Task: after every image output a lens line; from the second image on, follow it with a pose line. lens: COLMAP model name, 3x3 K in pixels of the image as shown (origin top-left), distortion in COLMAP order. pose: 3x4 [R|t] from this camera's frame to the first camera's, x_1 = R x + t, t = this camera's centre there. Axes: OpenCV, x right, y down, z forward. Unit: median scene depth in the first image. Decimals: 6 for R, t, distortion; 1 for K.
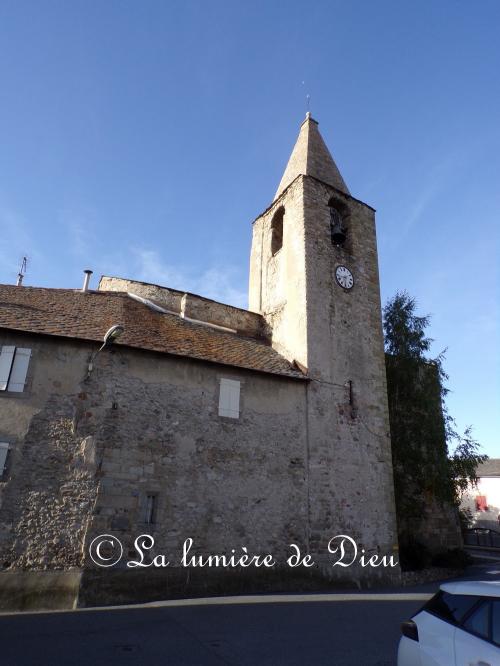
lens RADIAL K [[479.7, 0, 251.4], [0, 479.7, 309.4], [0, 0, 1]] dist [-0.007185, 0.002714]
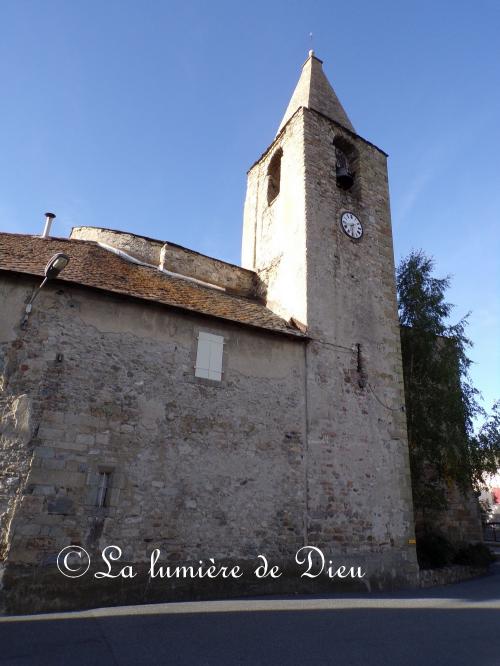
lens RADIAL K [[479.7, 0, 251.4], [0, 479.7, 309.4], [0, 0, 1]] dist [-0.007185, 0.002714]
pose [[0.999919, 0.002520, -0.012496, 0.029385], [-0.002416, 0.999962, 0.008391, 0.083327], [0.012517, -0.008360, 0.999887, 0.158739]]
